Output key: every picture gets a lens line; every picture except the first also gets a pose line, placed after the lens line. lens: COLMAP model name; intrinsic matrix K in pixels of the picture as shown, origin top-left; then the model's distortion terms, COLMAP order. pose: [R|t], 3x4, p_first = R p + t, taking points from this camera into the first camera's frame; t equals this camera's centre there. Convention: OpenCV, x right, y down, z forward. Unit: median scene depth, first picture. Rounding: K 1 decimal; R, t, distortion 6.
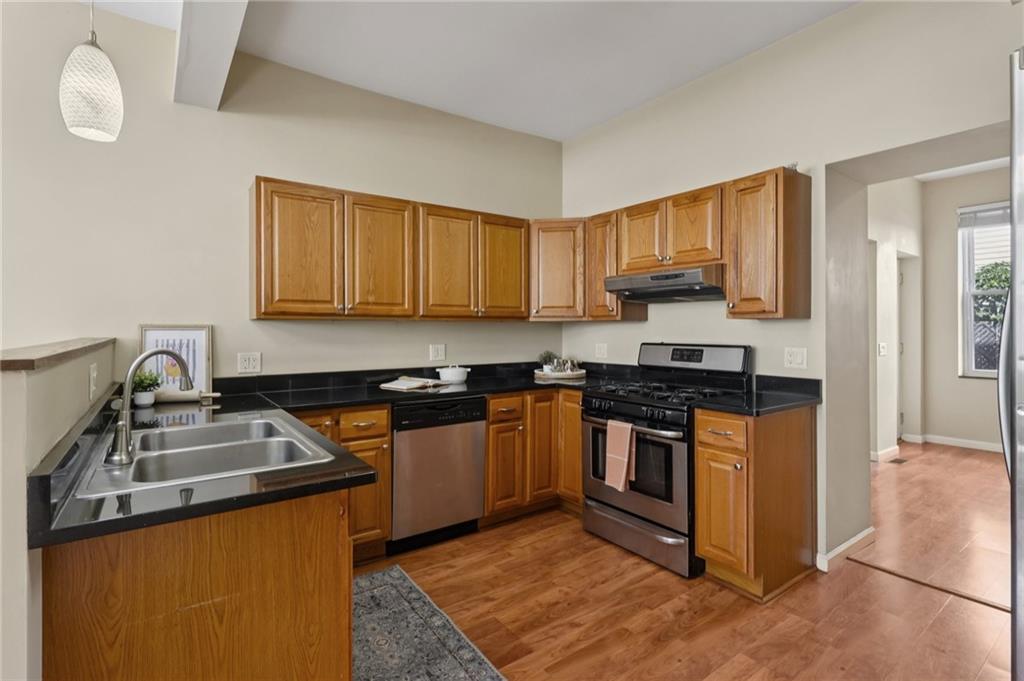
lens RADIAL K [[484.9, 0, 511.9], [0, 484.9, 331.8], [0, 0, 1]] dist [-0.001227, 0.001214]
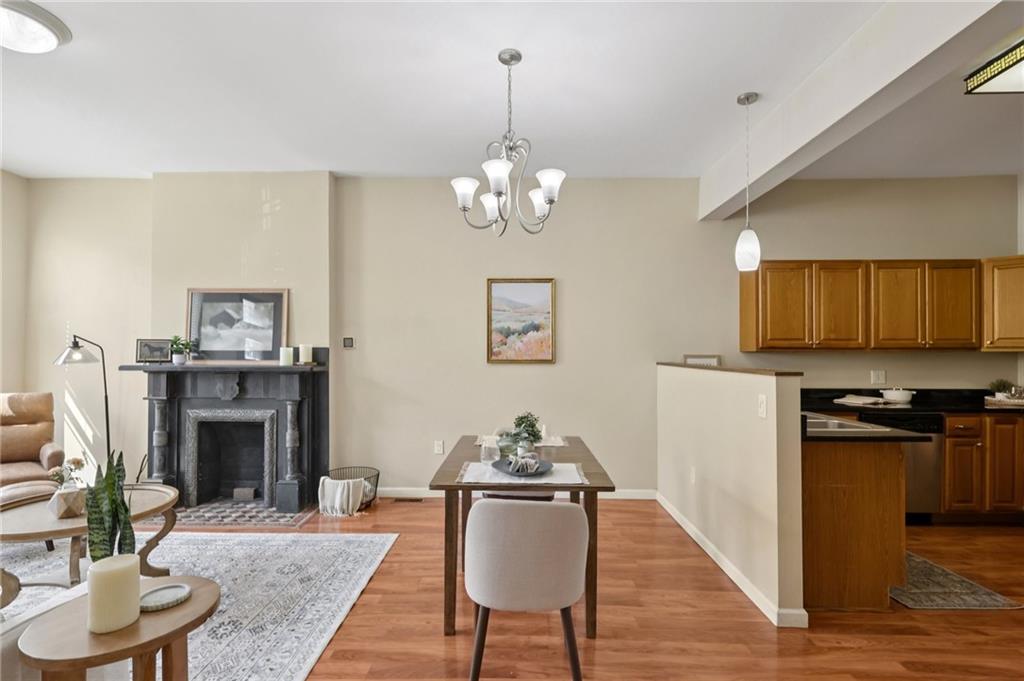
lens RADIAL K [[484.9, 0, 504.9], [0, 484.9, 350.7], [0, 0, 1]] dist [-0.001227, 0.001214]
pose [[0.799108, -0.000891, -0.601187, -0.184046], [-0.006119, 0.999935, -0.009615, -0.006992], [0.601157, 0.011362, 0.799050, -0.585664]]
